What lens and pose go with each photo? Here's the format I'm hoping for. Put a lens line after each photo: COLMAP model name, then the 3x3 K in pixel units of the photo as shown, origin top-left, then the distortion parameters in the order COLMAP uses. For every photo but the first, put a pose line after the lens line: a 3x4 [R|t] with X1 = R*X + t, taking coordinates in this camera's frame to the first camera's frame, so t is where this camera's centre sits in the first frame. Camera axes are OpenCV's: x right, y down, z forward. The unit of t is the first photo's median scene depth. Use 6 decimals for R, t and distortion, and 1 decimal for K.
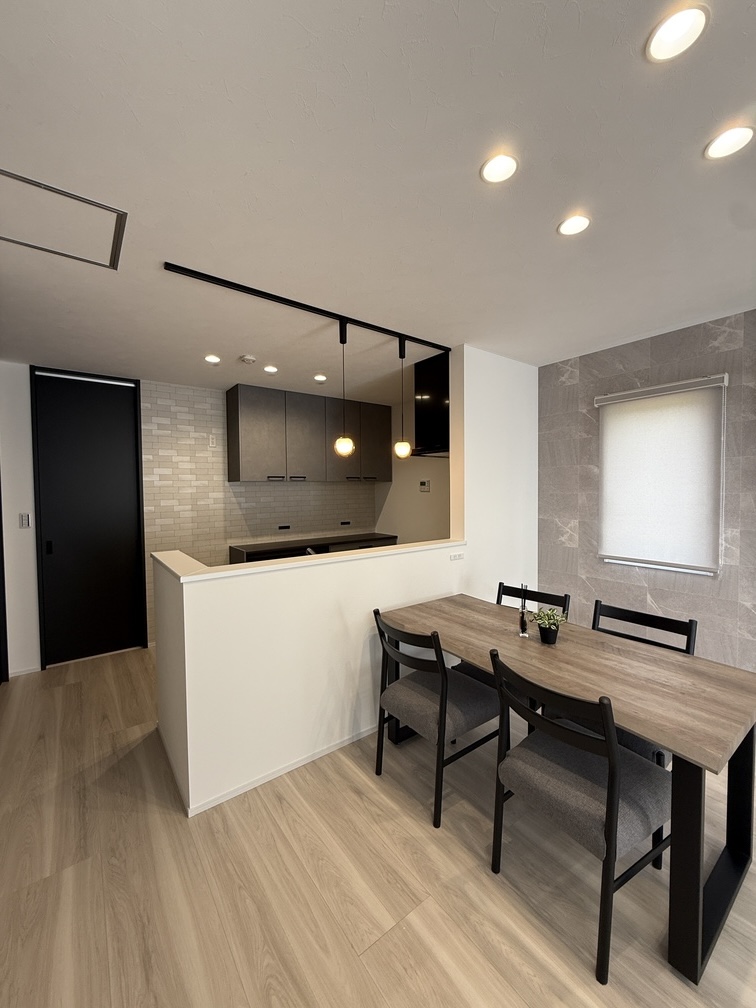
lens RADIAL K [[402.9, 0, 378.6], [0, 402.9, 501.2], [0, 0, 1]] dist [0.000868, -0.000318]
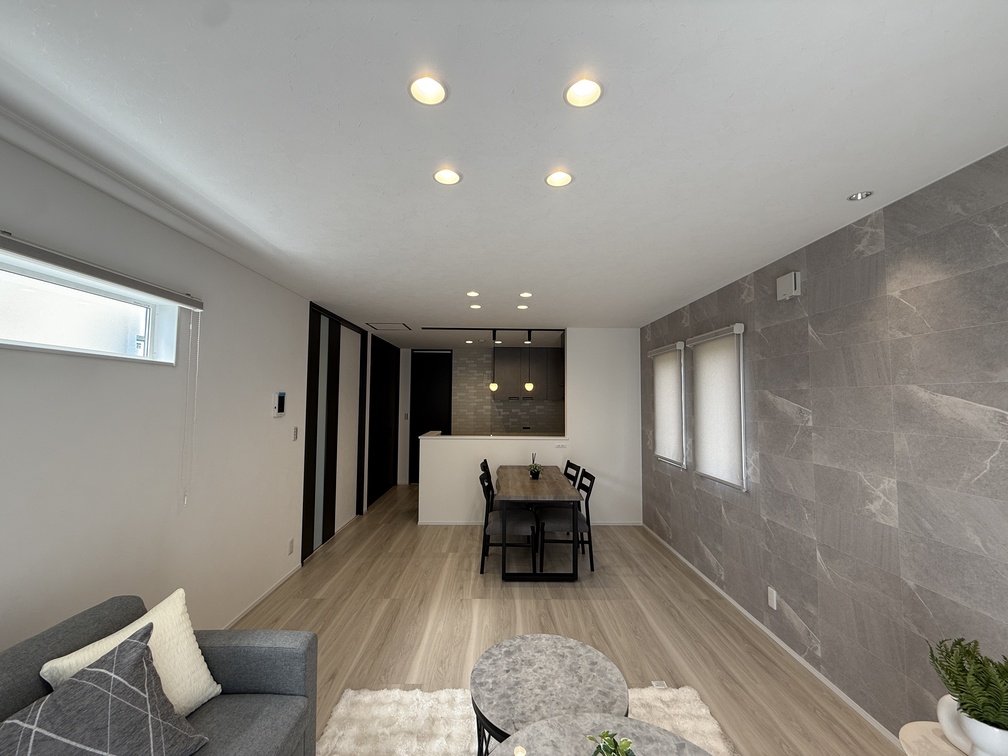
lens RADIAL K [[402.9, 0, 501.0], [0, 402.9, 377.0], [0, 0, 1]] dist [0.000868, -0.000318]
pose [[0.803789, -0.017744, -0.594650, 1.000556], [-0.033581, 0.996608, -0.075130, -0.022066], [0.593967, 0.080358, 0.800466, -0.579711]]
